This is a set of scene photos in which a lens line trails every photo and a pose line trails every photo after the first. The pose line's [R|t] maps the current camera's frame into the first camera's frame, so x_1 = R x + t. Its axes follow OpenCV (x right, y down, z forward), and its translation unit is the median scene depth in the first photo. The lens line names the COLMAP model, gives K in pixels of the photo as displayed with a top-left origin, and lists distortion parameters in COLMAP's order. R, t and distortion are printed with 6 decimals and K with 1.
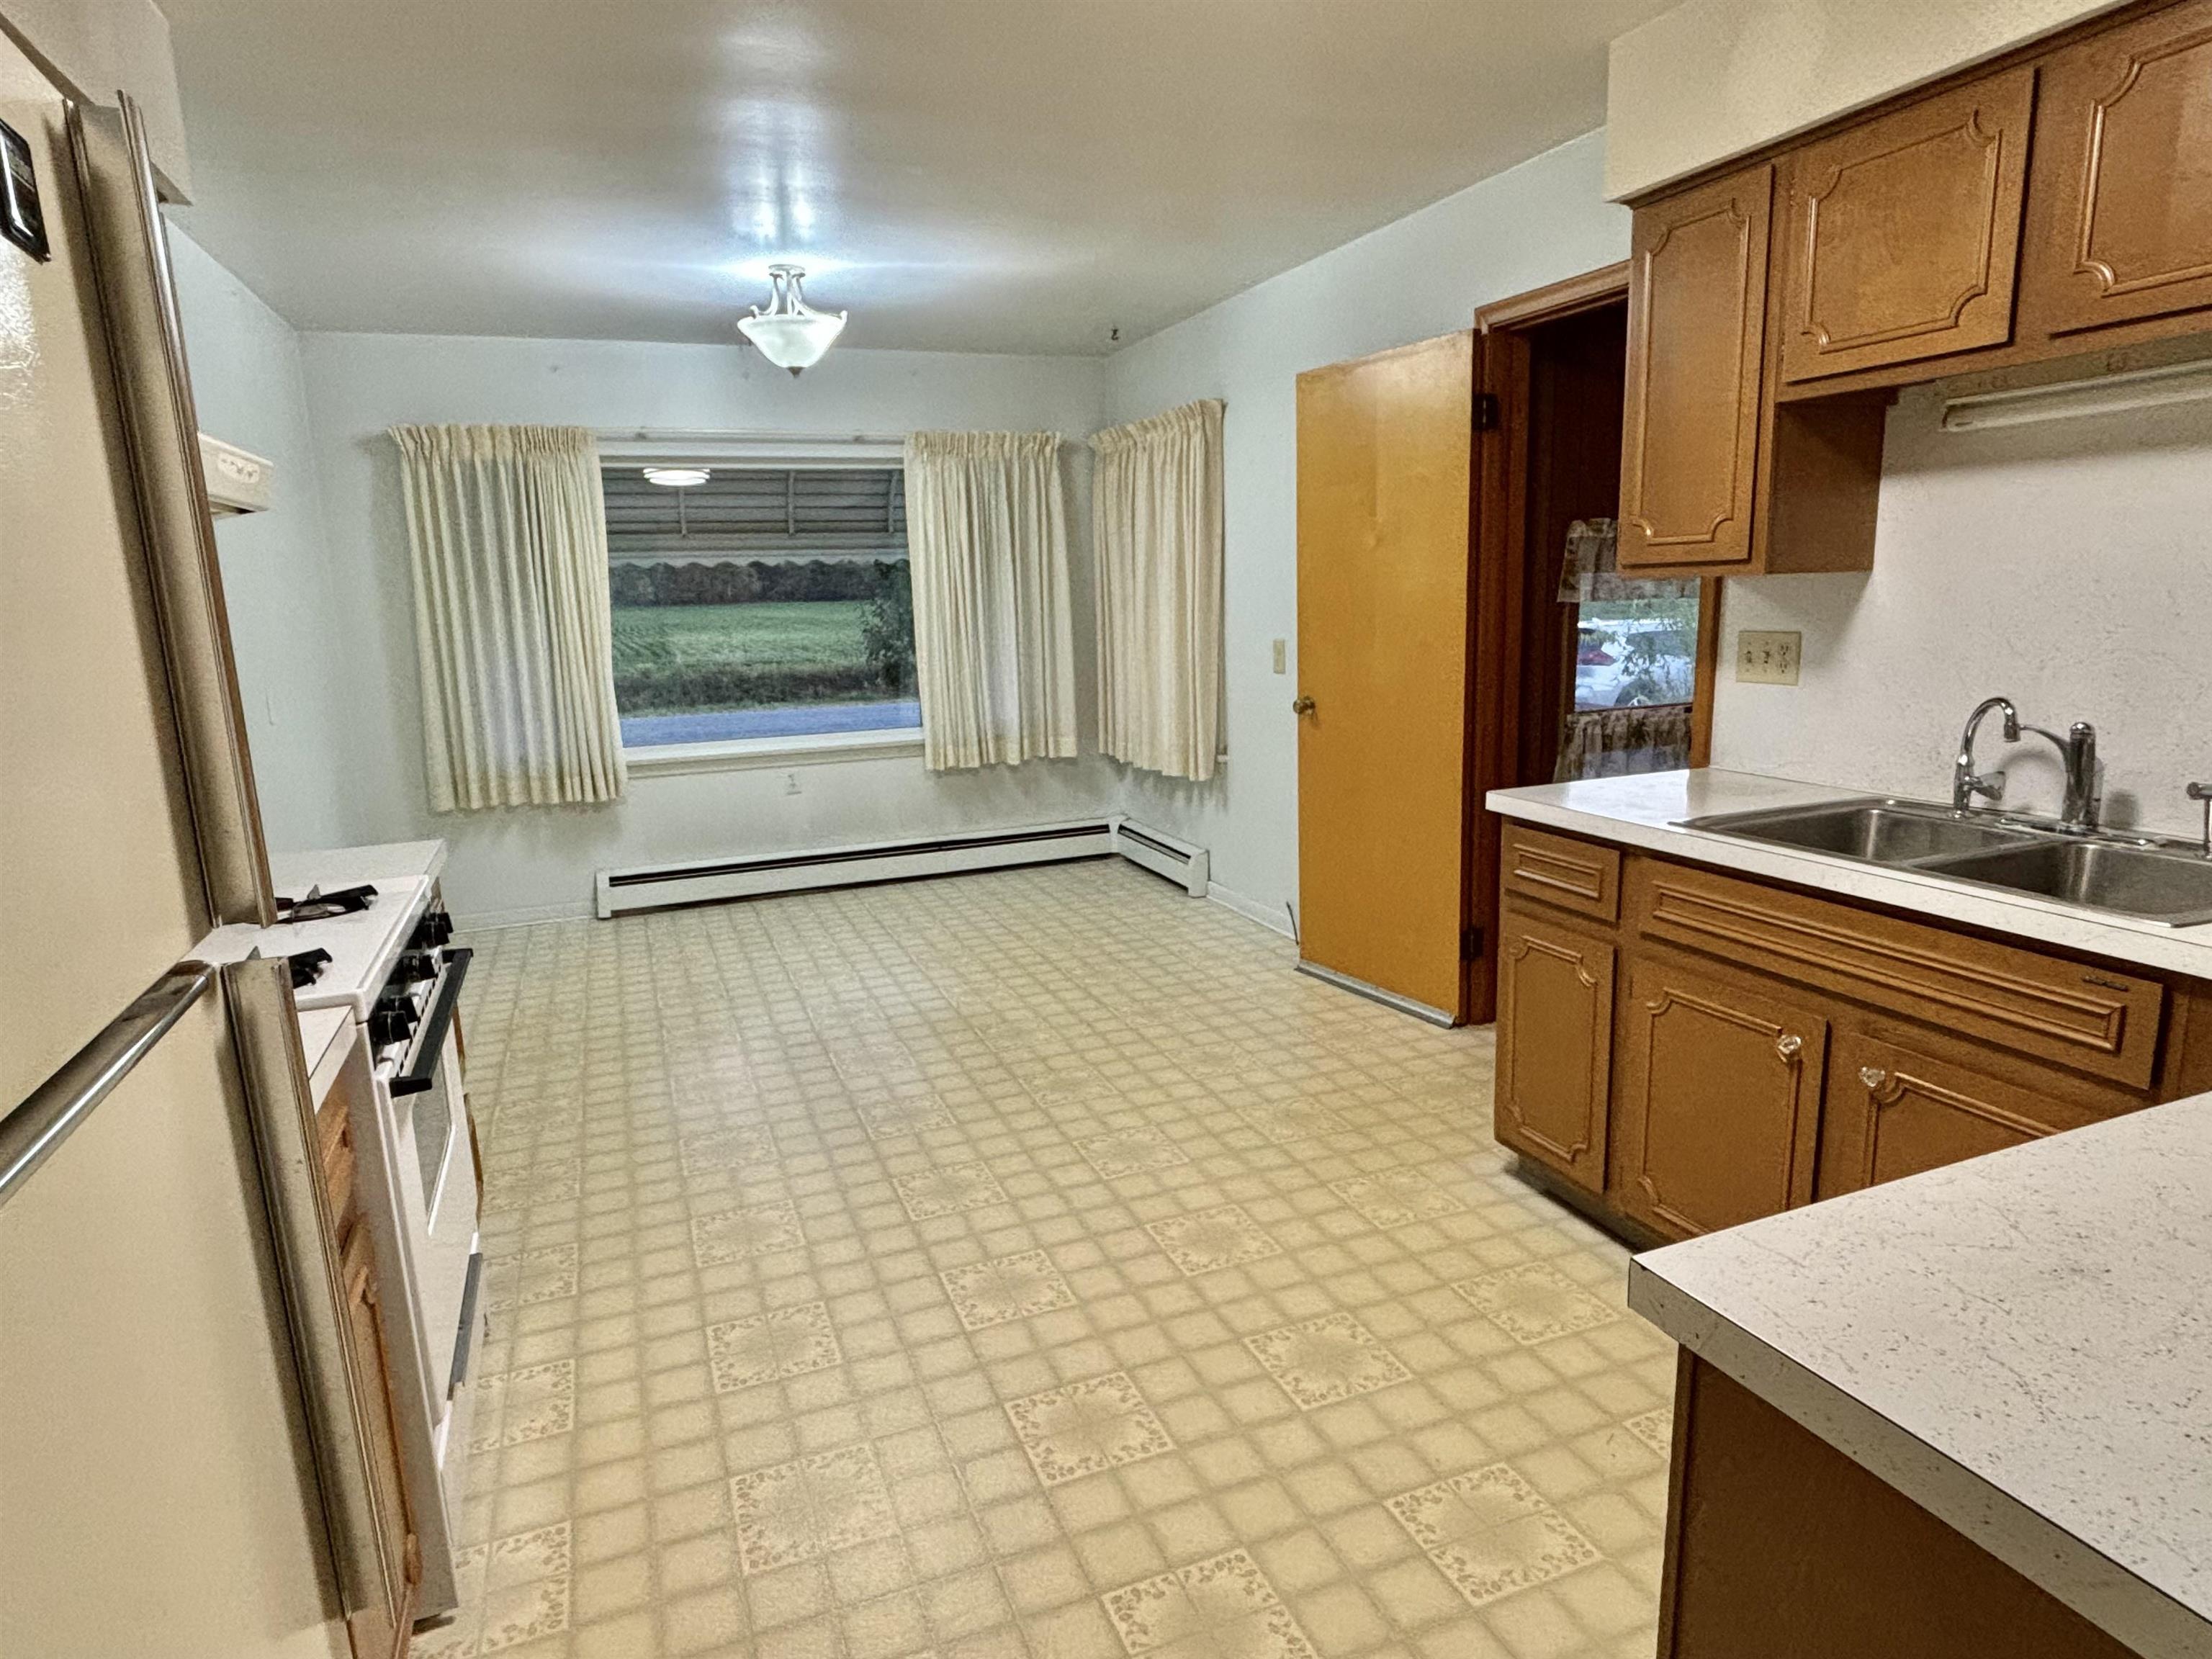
lens RADIAL K [[1258.0, 0, 1097.6], [0, 1258.0, 842.0], [0, 0, 1]] dist [-0.003509, -0.001182]
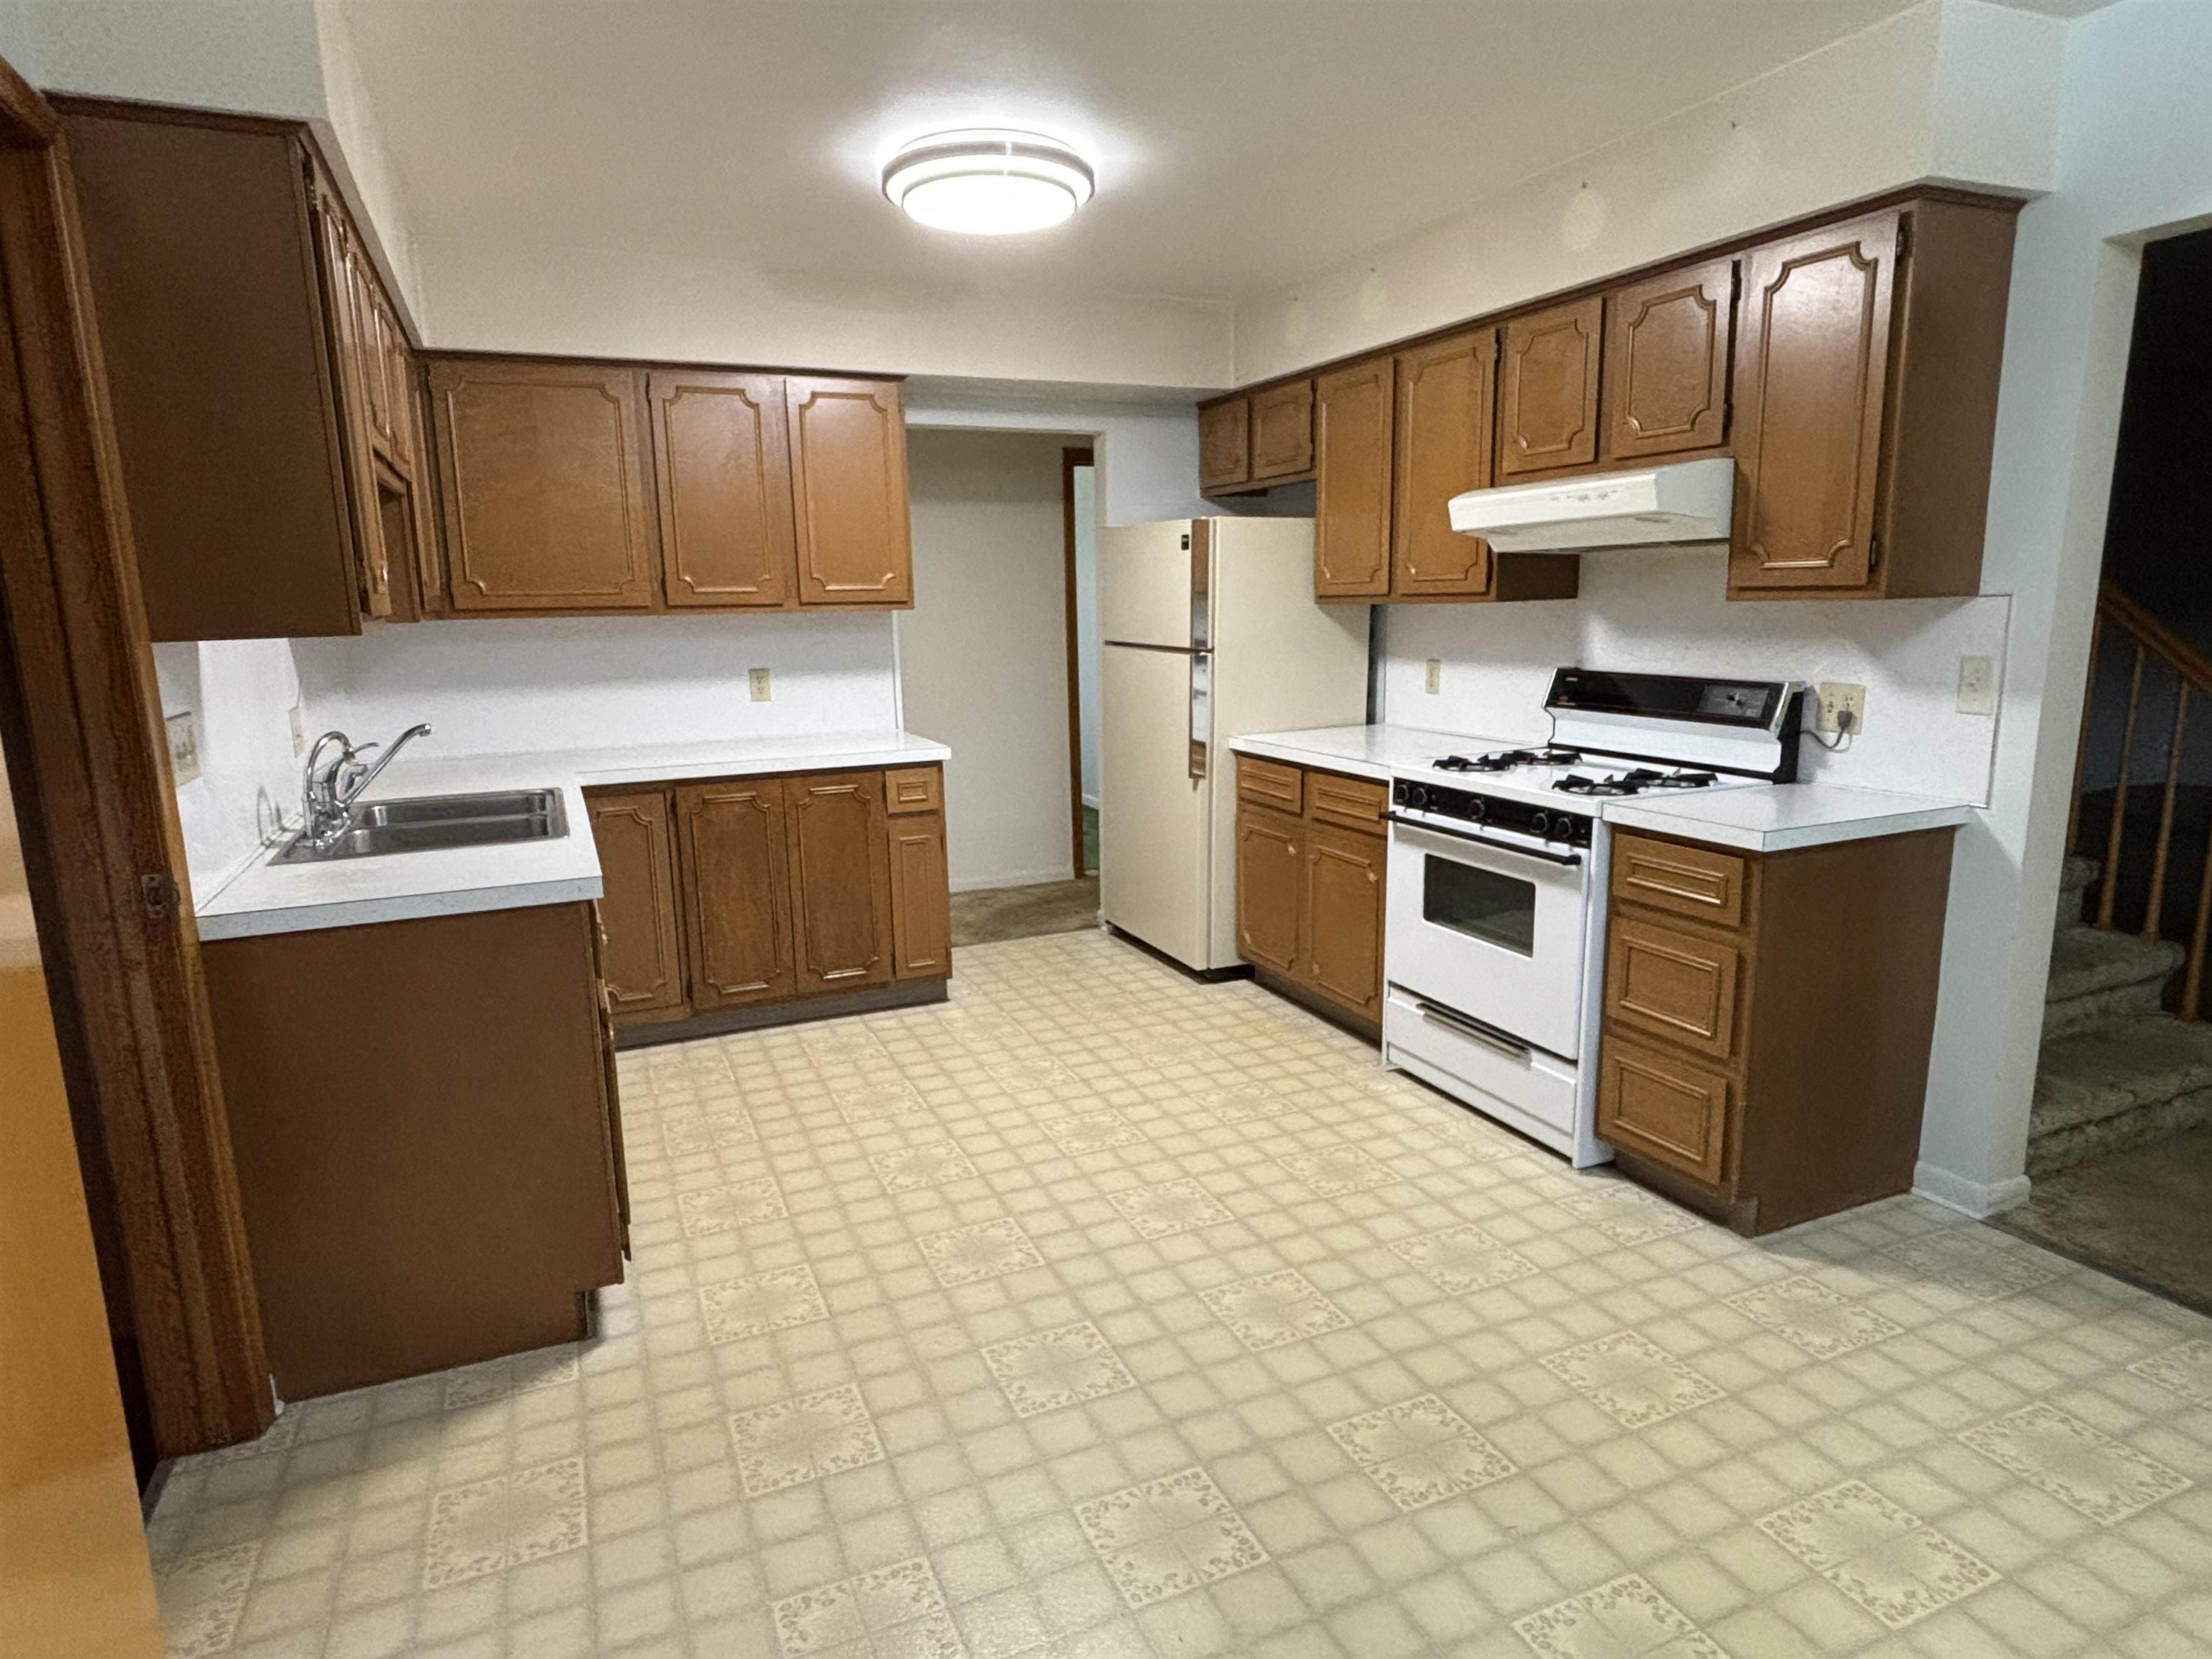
lens RADIAL K [[1260.0, 0, 1106.0], [0, 1260.0, 829.5], [0, 0, 1]] dist [0.048801, -0.000053]
pose [[-0.997396, 0.063994, -0.033262, 0.002029], [0.046641, 0.924090, 0.379317, -0.346639], [0.055011, 0.376778, -0.924669, 1.652215]]
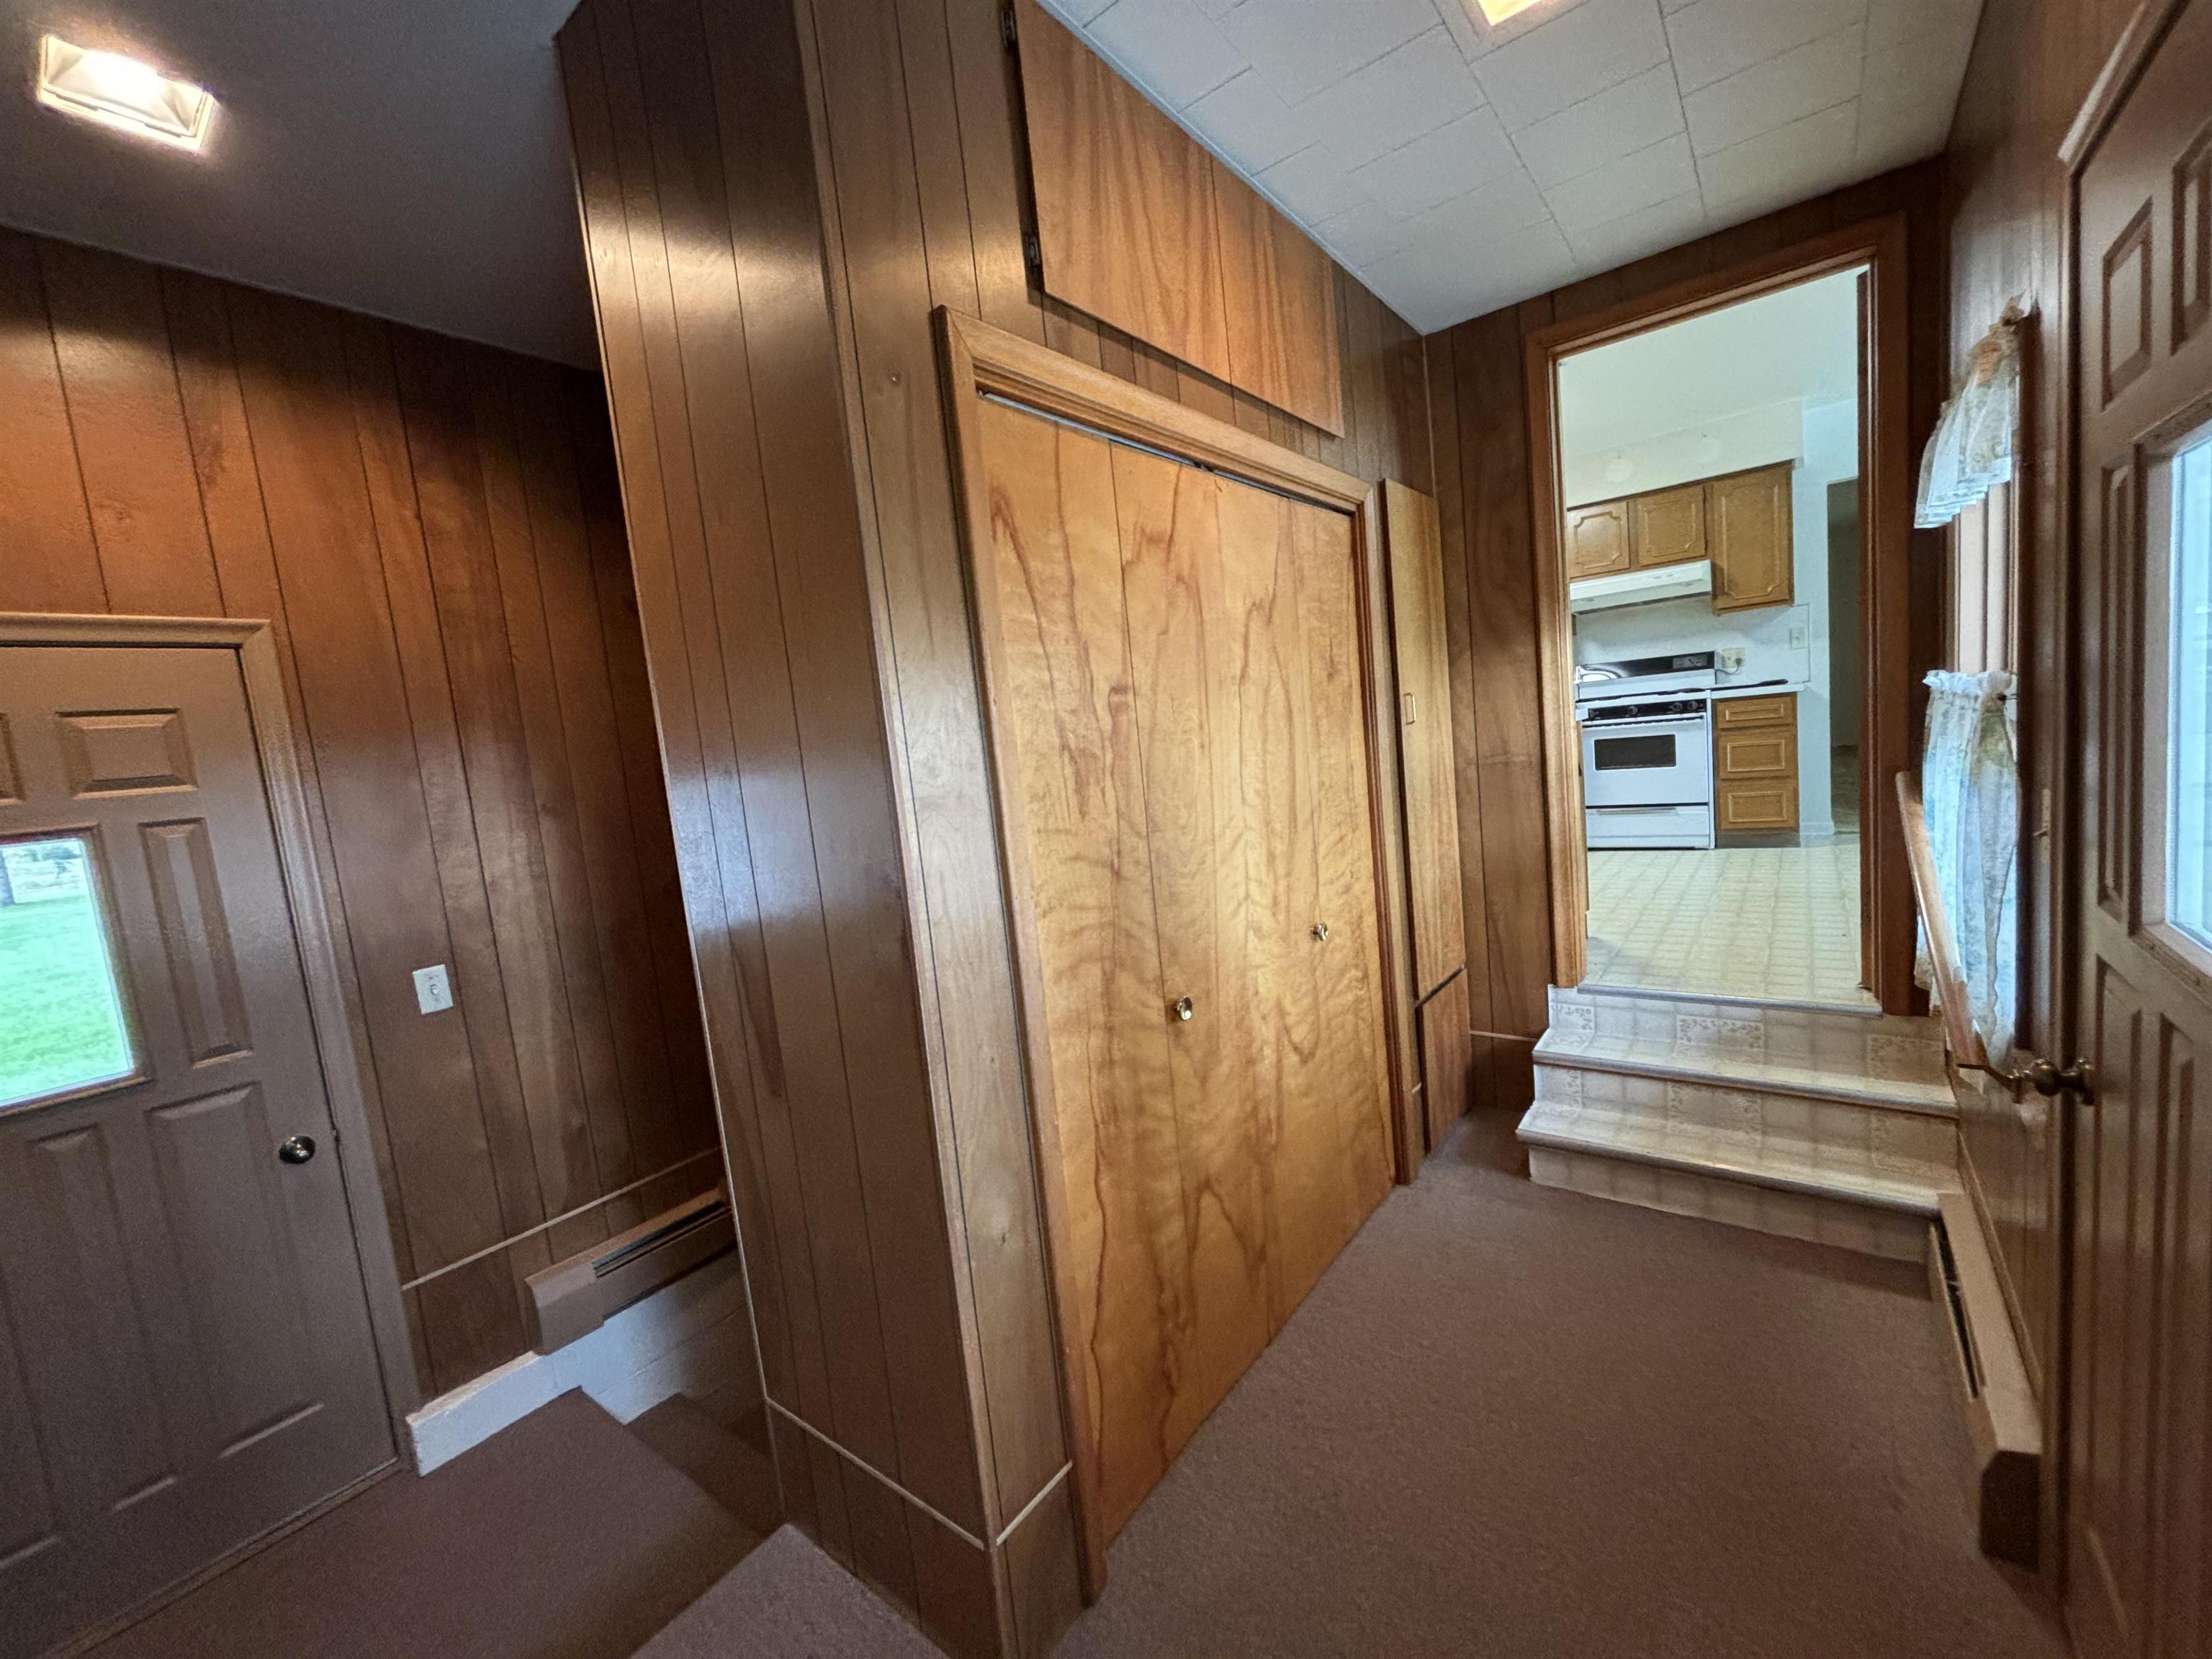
lens RADIAL K [[896.1, 0, 1093.7], [0, 896.1, 829.0], [0, 0, 1]] dist [0.000390, 0.000953]
pose [[-0.849380, 0.176121, -0.497529, 1.480079], [0.025960, 0.955480, 0.293912, -0.260515], [0.527143, 0.236727, -0.816138, 1.596341]]
